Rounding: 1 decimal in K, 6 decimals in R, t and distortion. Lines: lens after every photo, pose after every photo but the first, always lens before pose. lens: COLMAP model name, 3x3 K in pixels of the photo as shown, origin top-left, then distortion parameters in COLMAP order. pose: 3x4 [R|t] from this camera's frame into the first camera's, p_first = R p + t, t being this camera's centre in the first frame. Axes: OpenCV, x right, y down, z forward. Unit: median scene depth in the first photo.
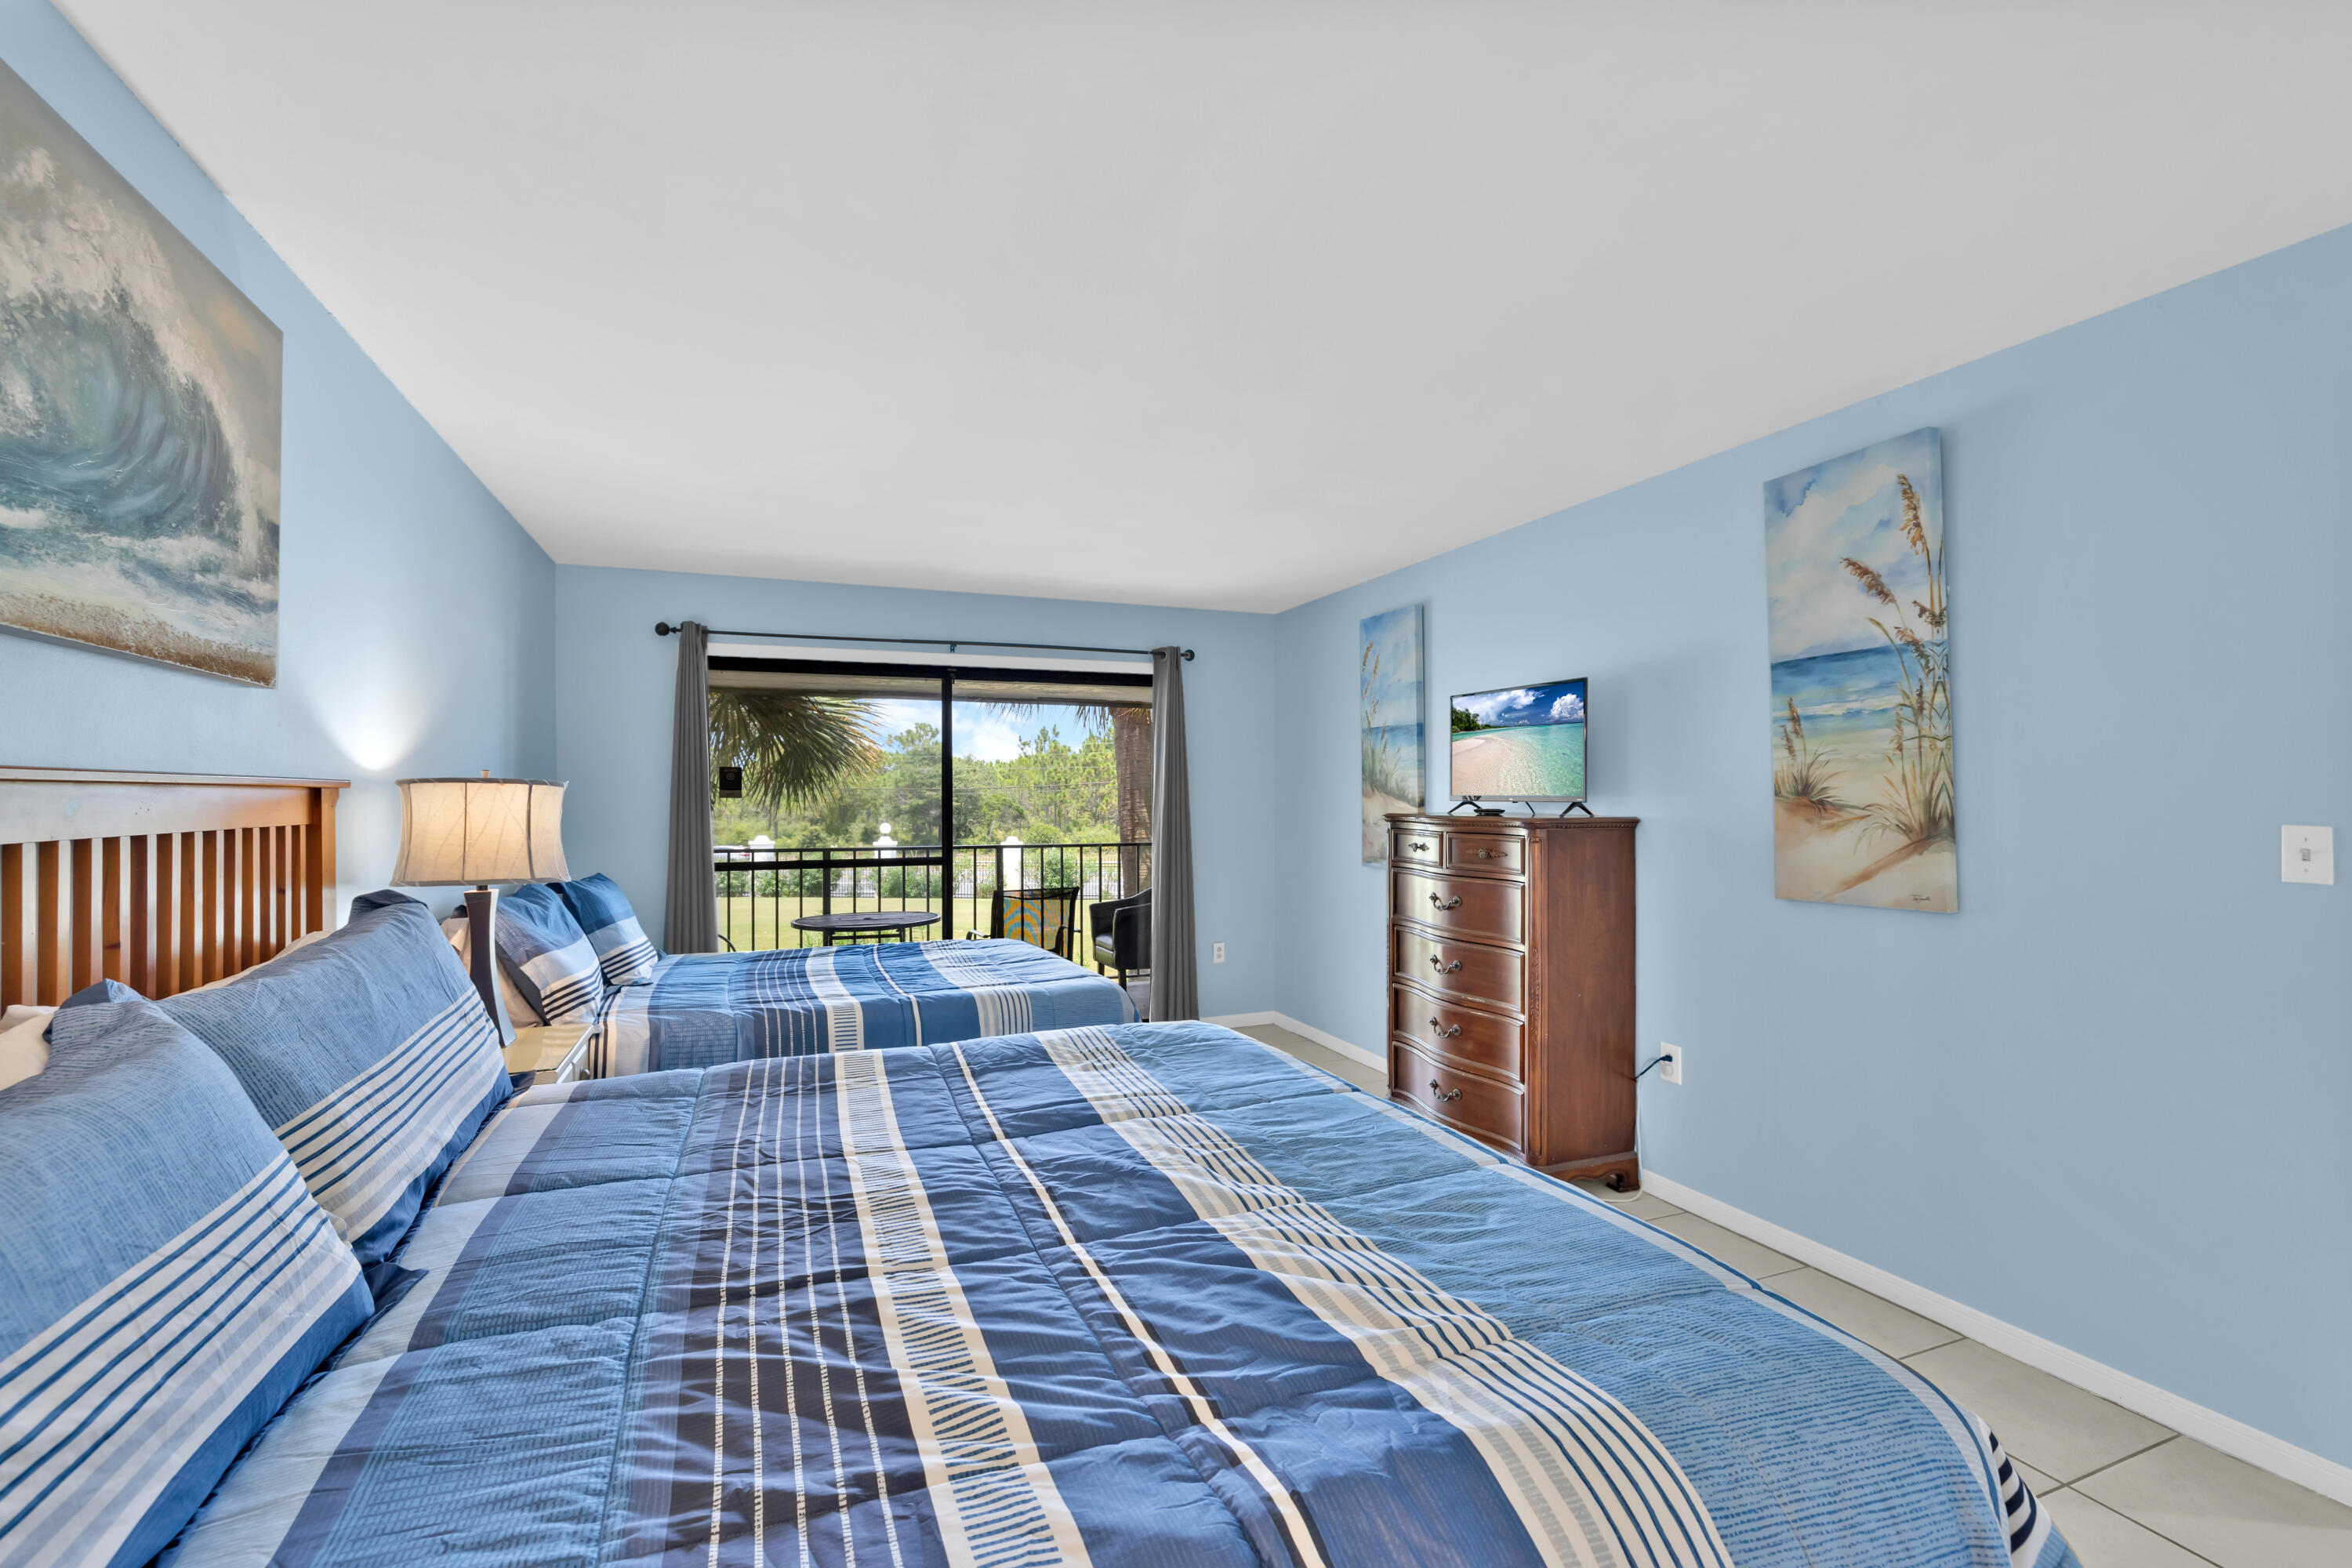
lens RADIAL K [[1001.2, 0, 1173.4], [0, 1001.2, 772.0], [0, 0, 1]] dist [-0.001237, 0.000332]
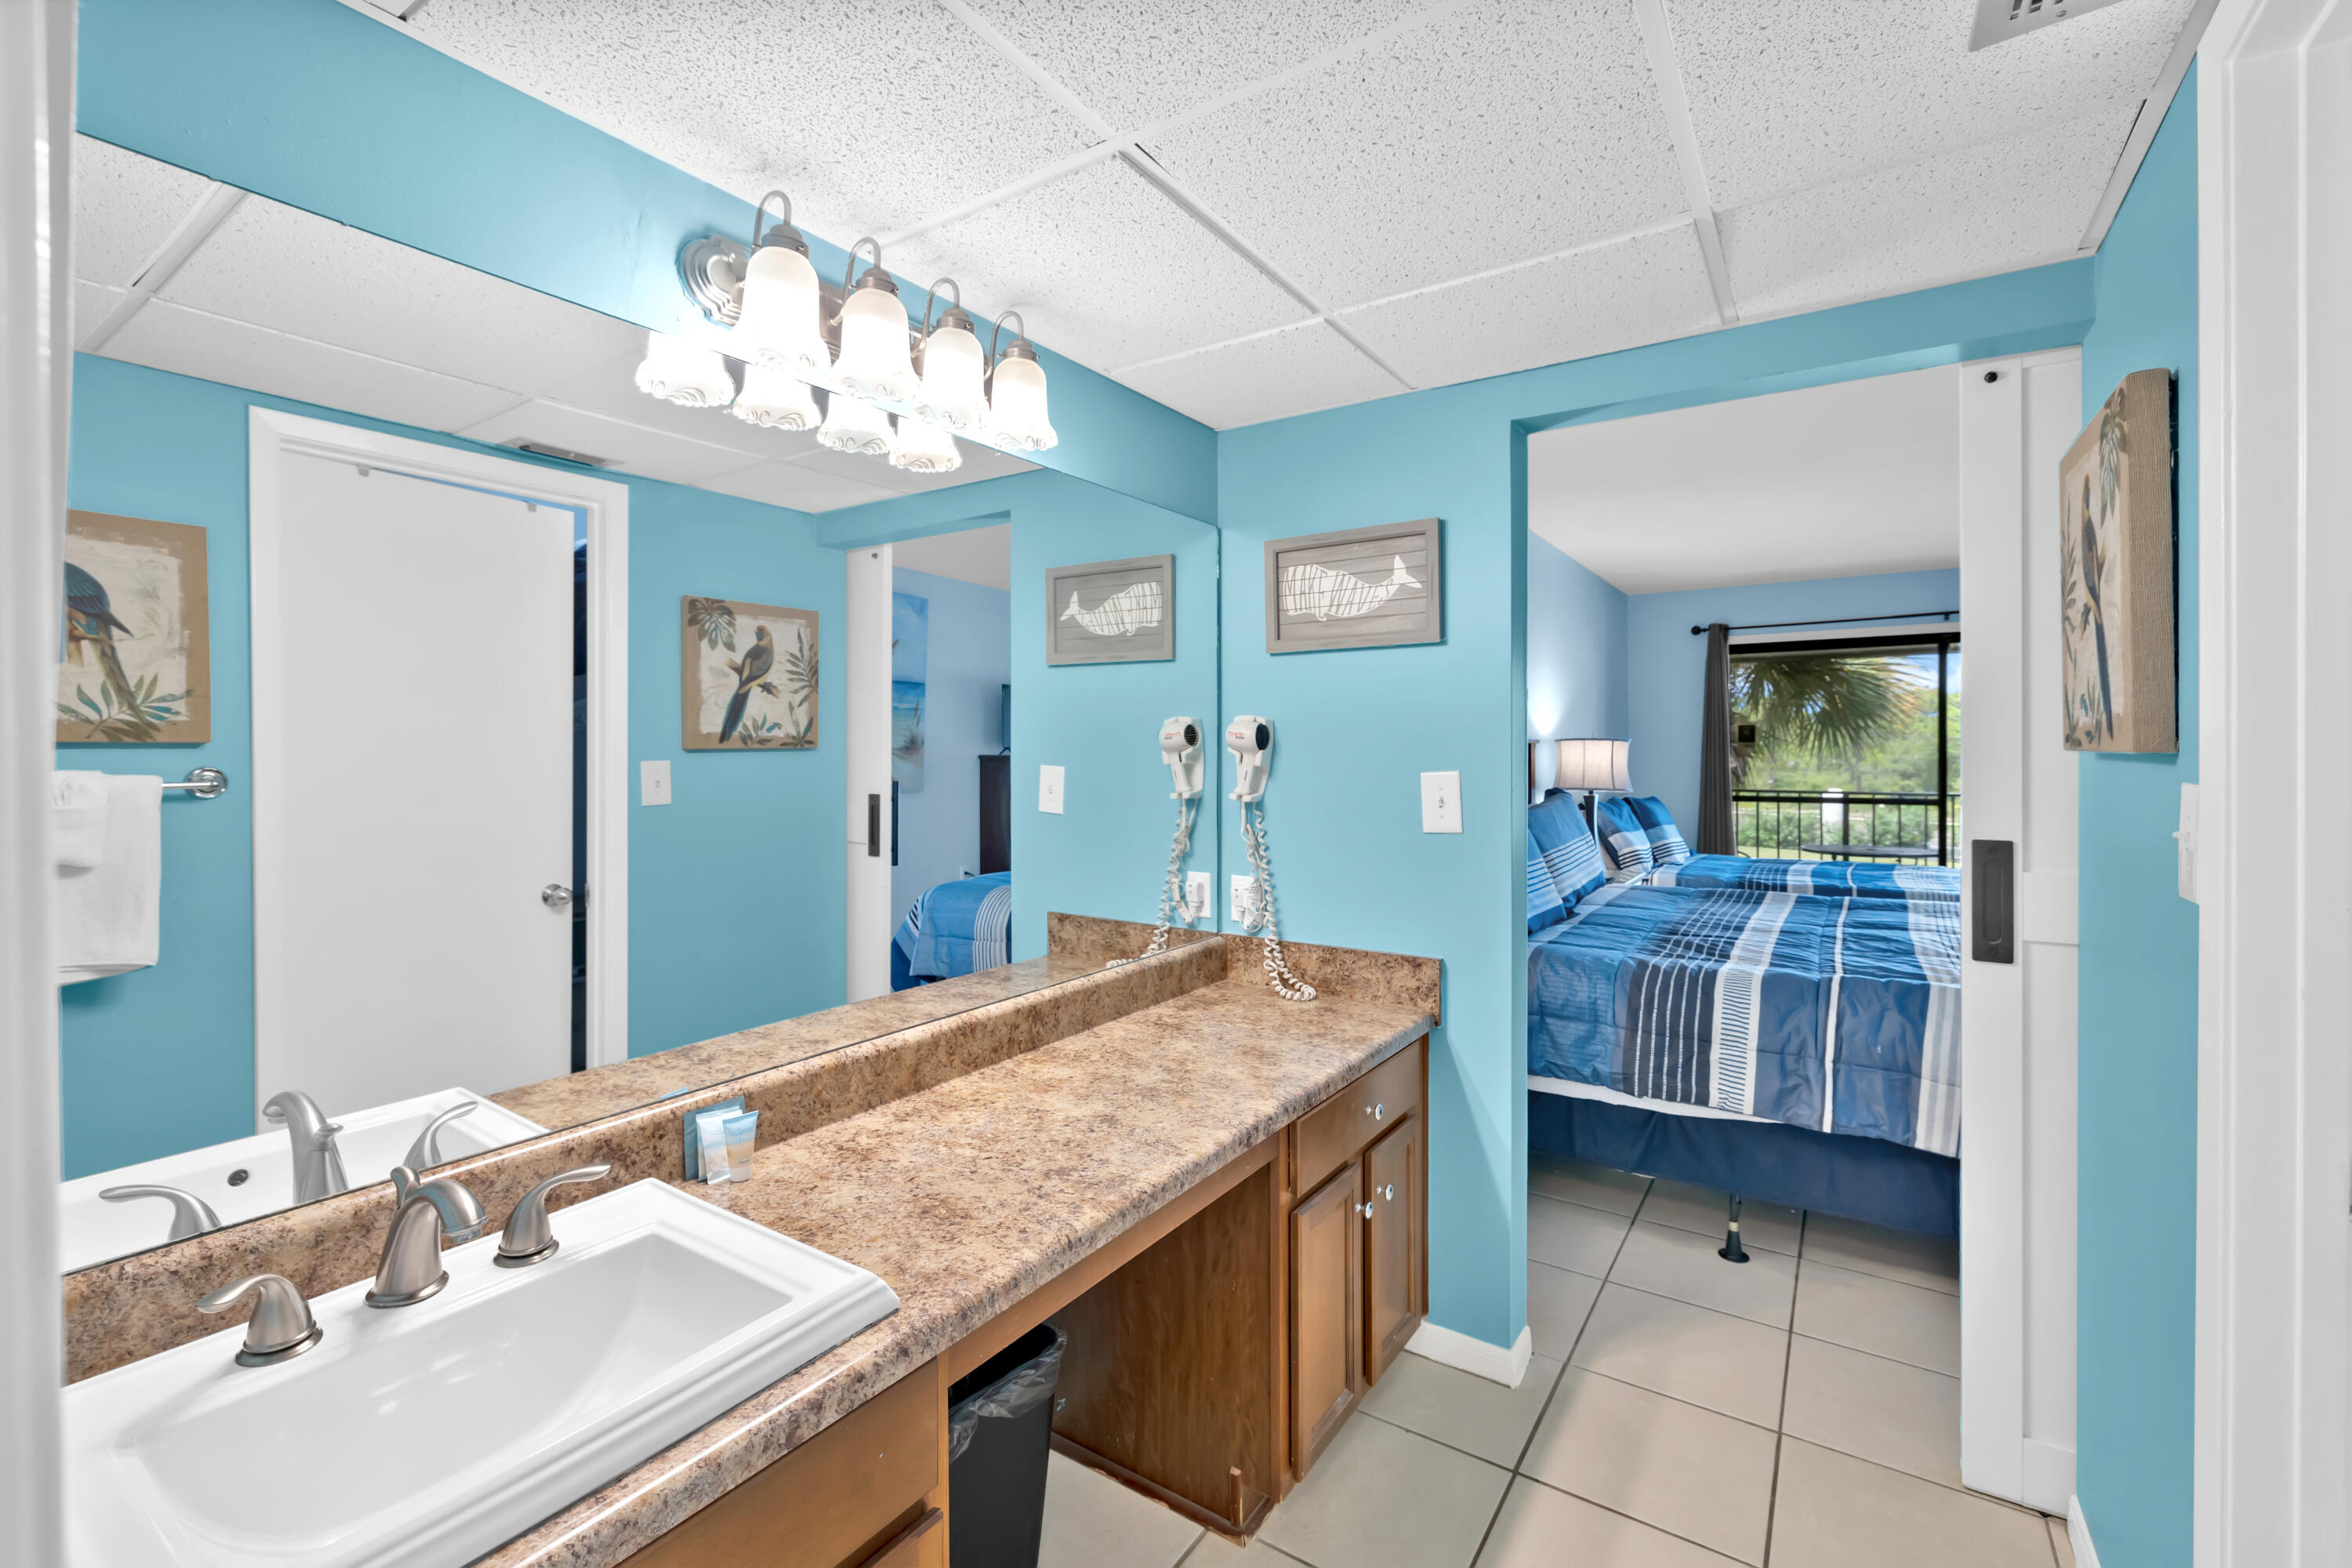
lens RADIAL K [[1001.2, 0, 1173.4], [0, 1001.2, 772.0], [0, 0, 1]] dist [-0.001237, 0.000332]
pose [[0.554256, 0.018681, -0.832137, 0.433185], [0.022343, 0.999054, 0.037311, -0.016213], [0.832047, -0.039272, 0.553314, -0.678162]]
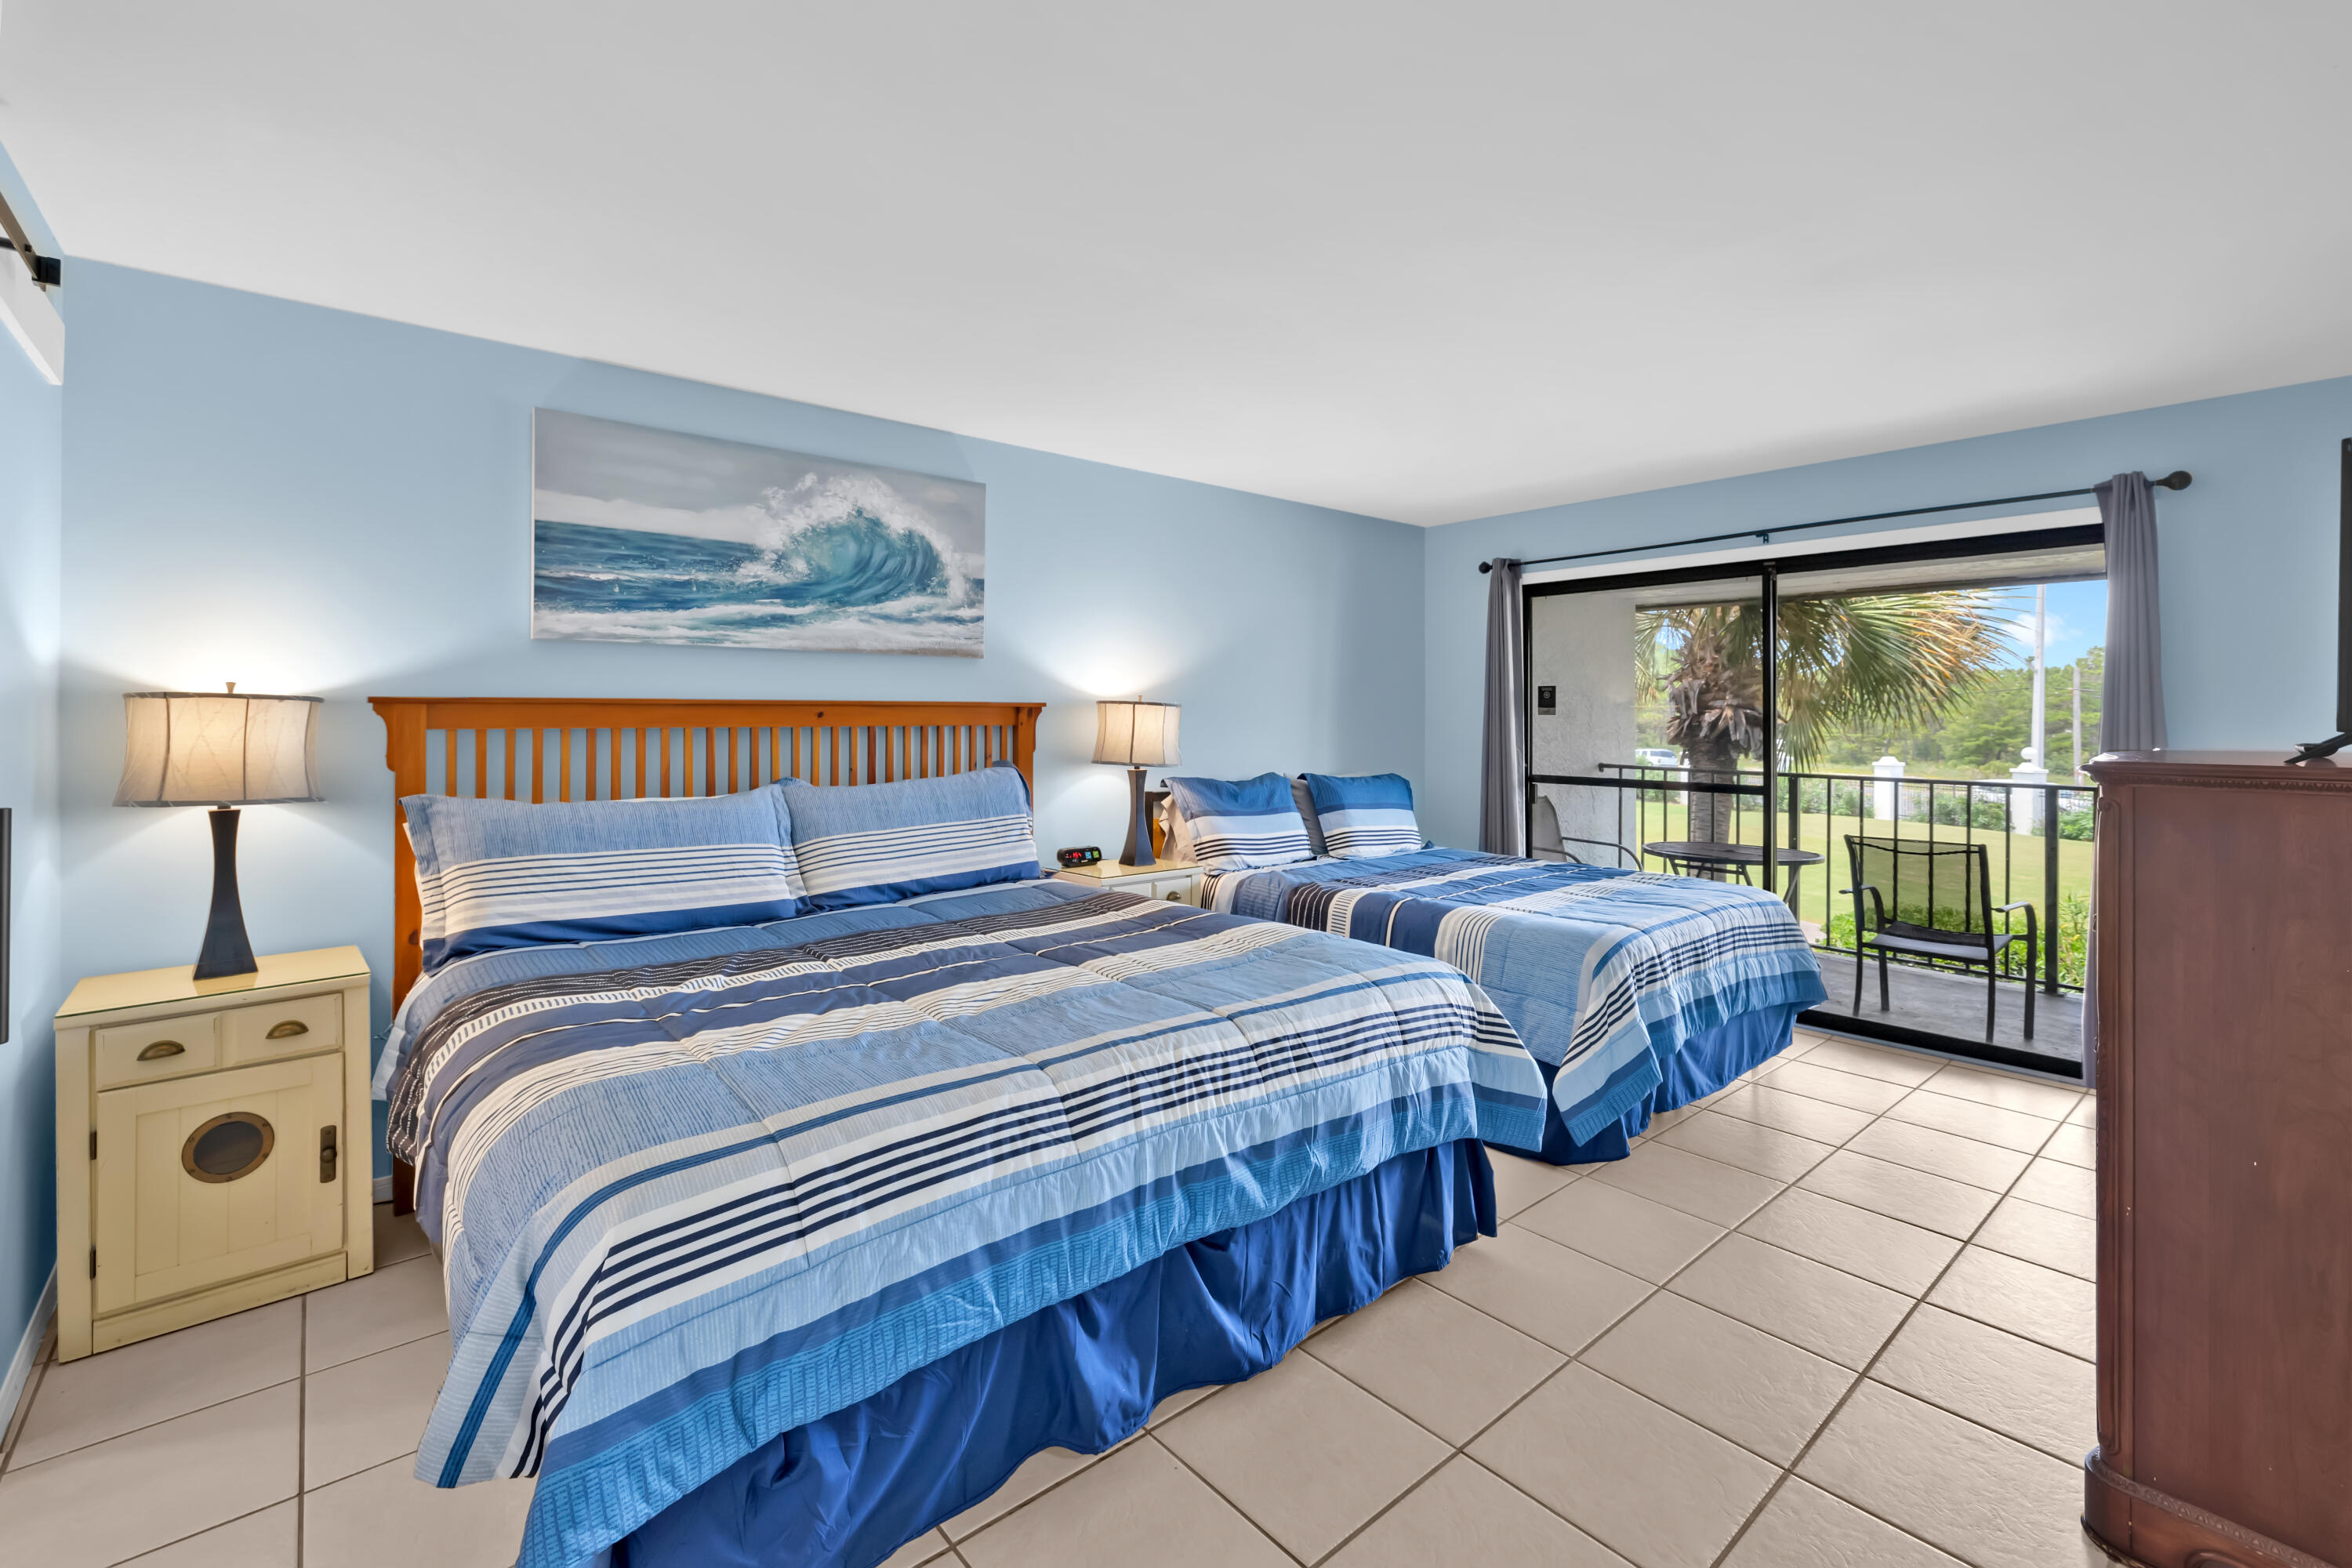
lens RADIAL K [[1026.1, 0, 1172.7], [0, 1026.1, 717.6], [0, 0, 1]] dist [0.002353, -0.000003]
pose [[0.314301, 0.007820, -0.949291, 0.798970], [0.018237, 0.999732, 0.014273, 0.010528], [0.949148, -0.021798, 0.314074, 0.449304]]
